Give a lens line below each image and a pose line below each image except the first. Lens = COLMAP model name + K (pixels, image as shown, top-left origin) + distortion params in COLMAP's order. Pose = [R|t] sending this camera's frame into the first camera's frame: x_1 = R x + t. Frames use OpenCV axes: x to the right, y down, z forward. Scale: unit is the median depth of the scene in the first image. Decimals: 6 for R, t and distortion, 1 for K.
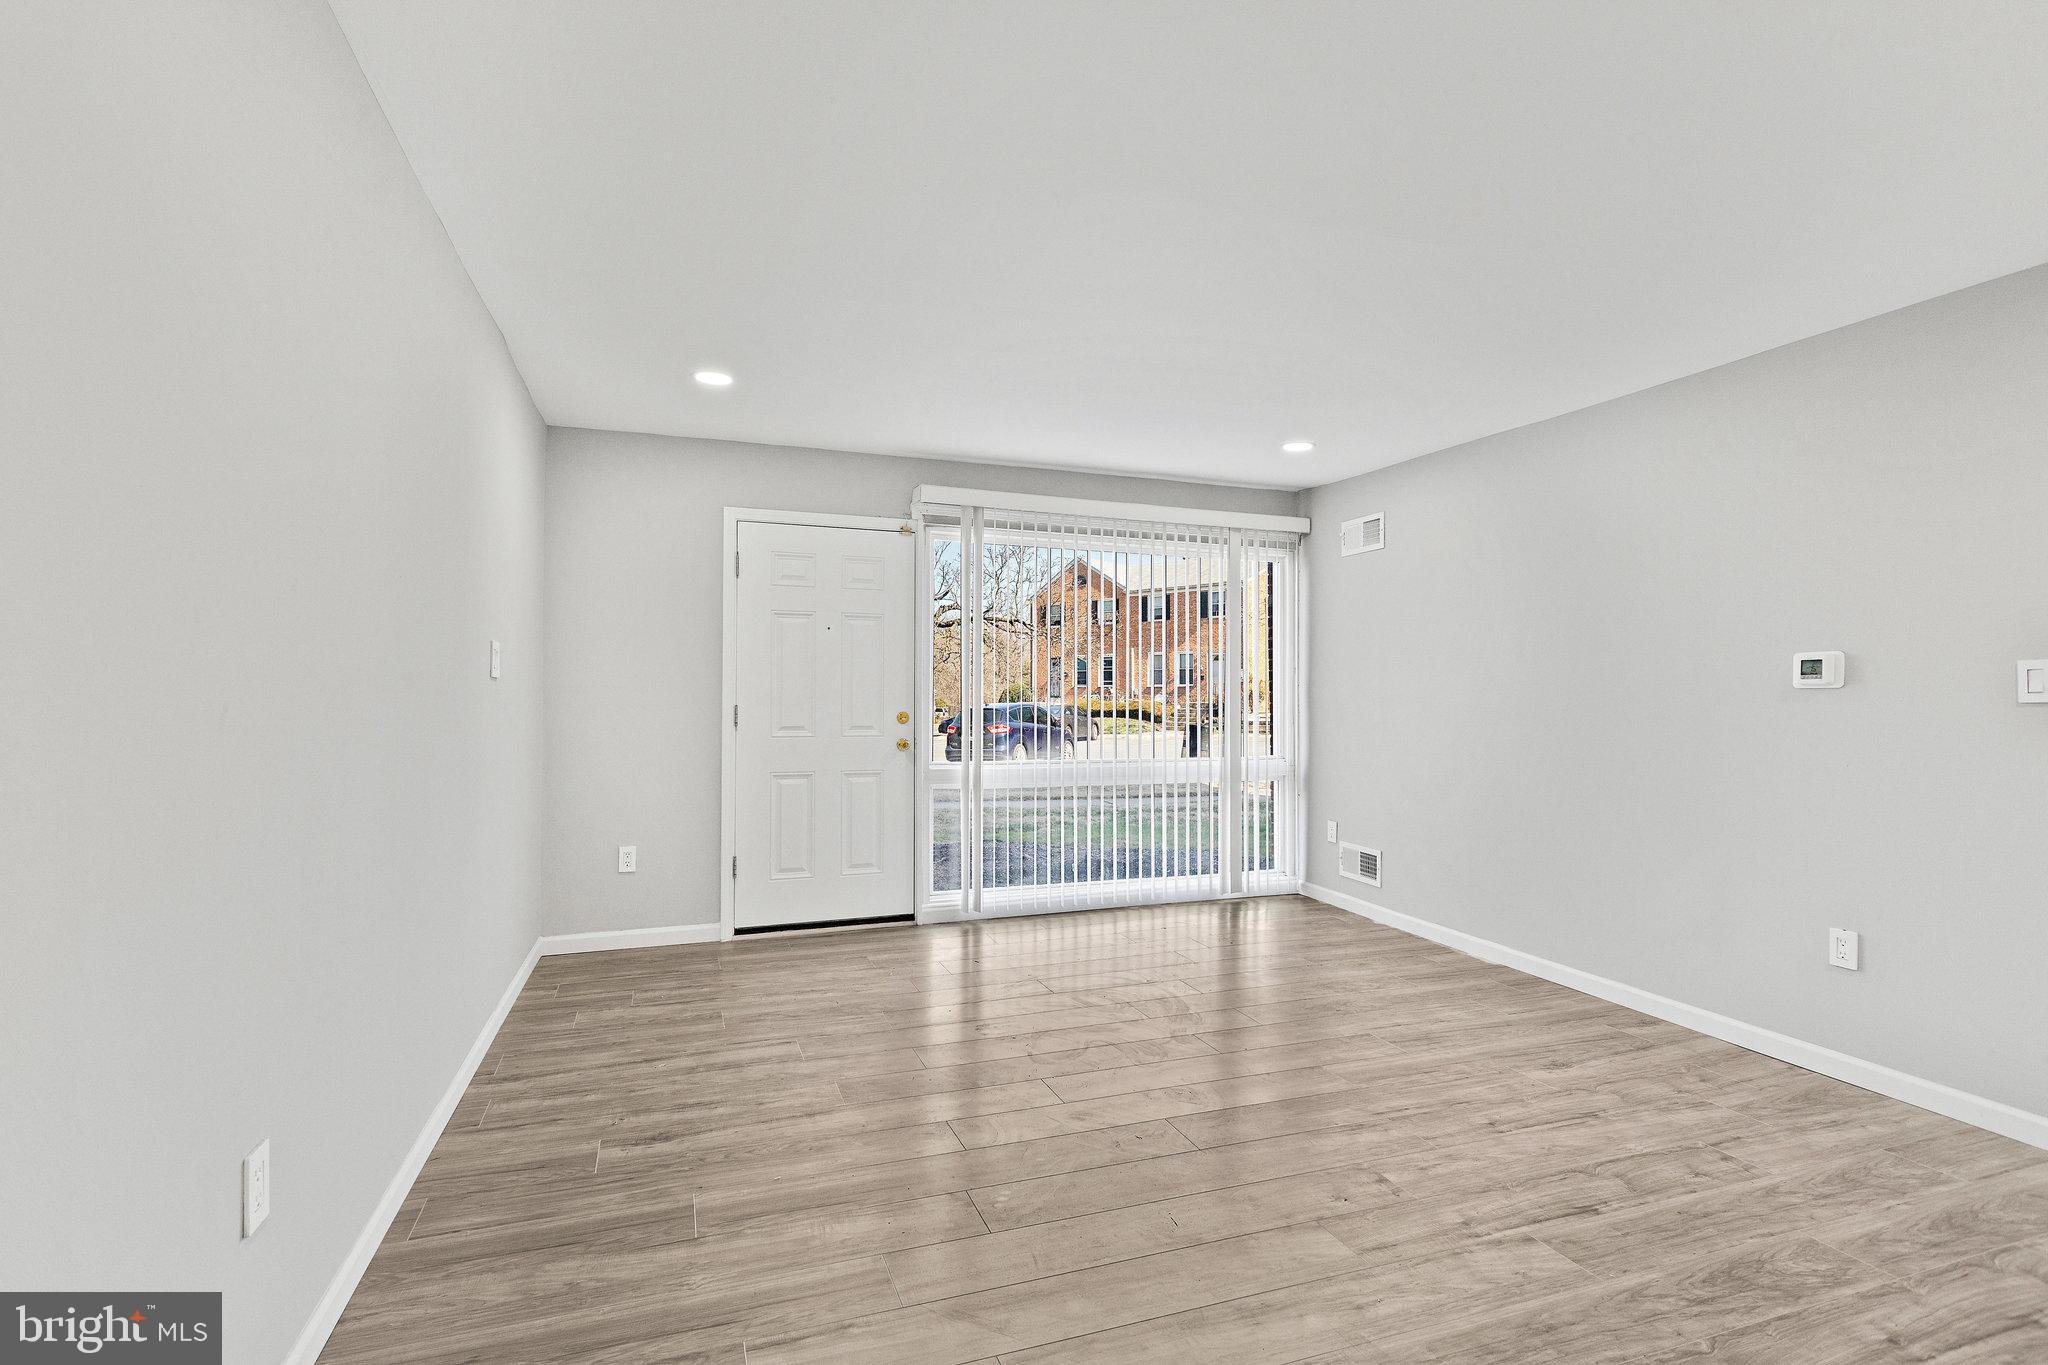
lens RADIAL K [[970.3, 0, 1026.6], [0, 970.3, 682.3], [0, 0, 1]] dist [0.010342, 0.000062]
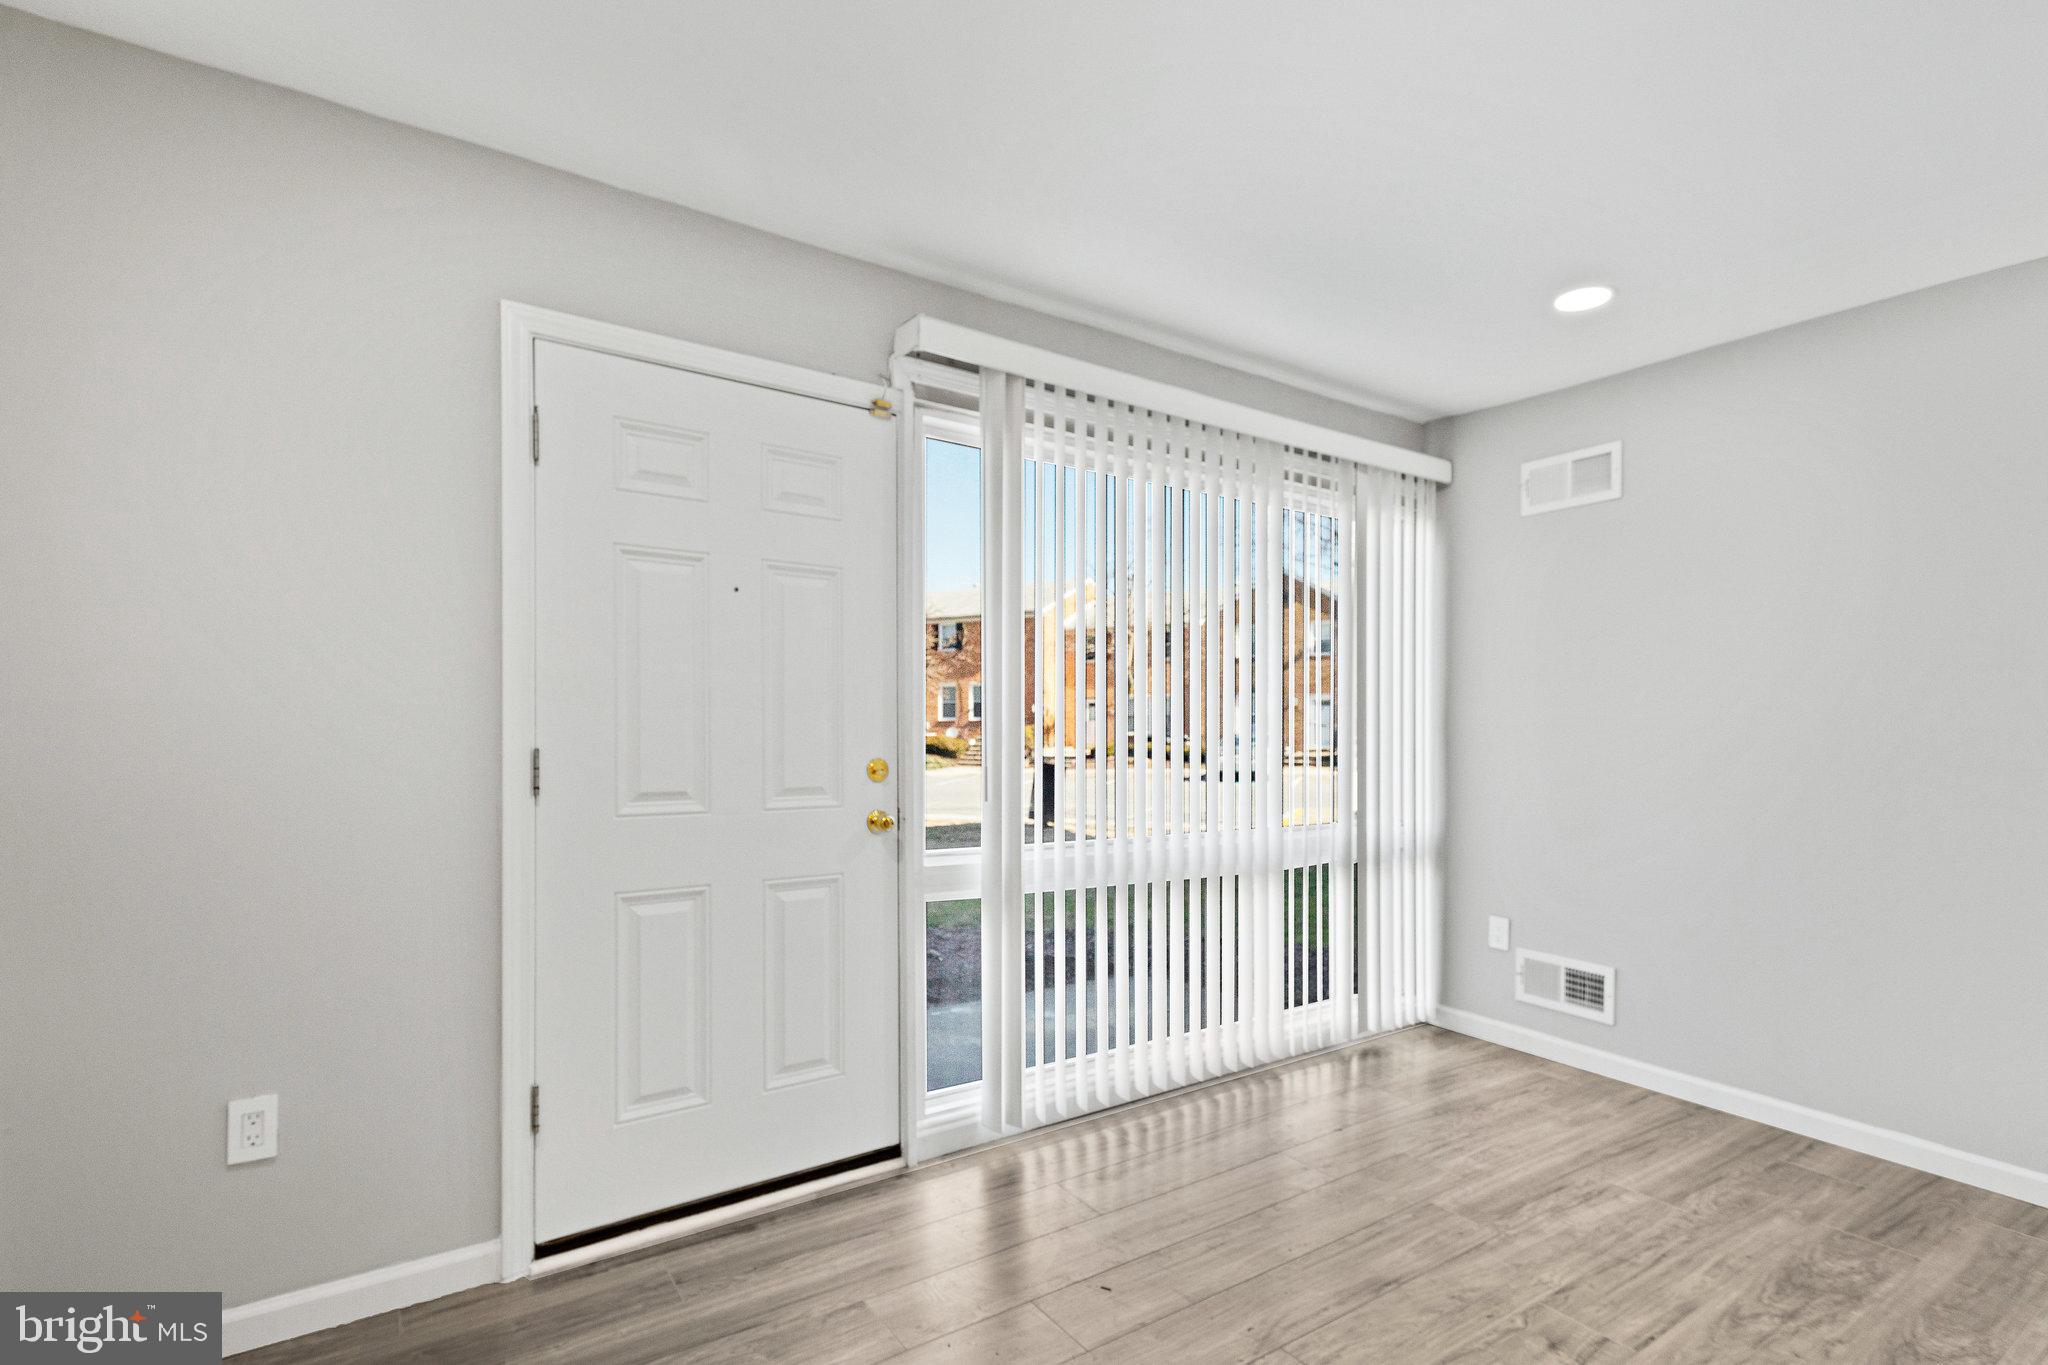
lens RADIAL K [[970.3, 0, 1018.6], [0, 970.3, 734.6], [0, 0, 1]] dist [0.010342, 0.000062]
pose [[0.974020, -0.001500, 0.226455, -0.170143], [-0.002852, 0.999817, 0.018890, 0.007449], [-0.226442, -0.019045, 0.973838, 0.473221]]
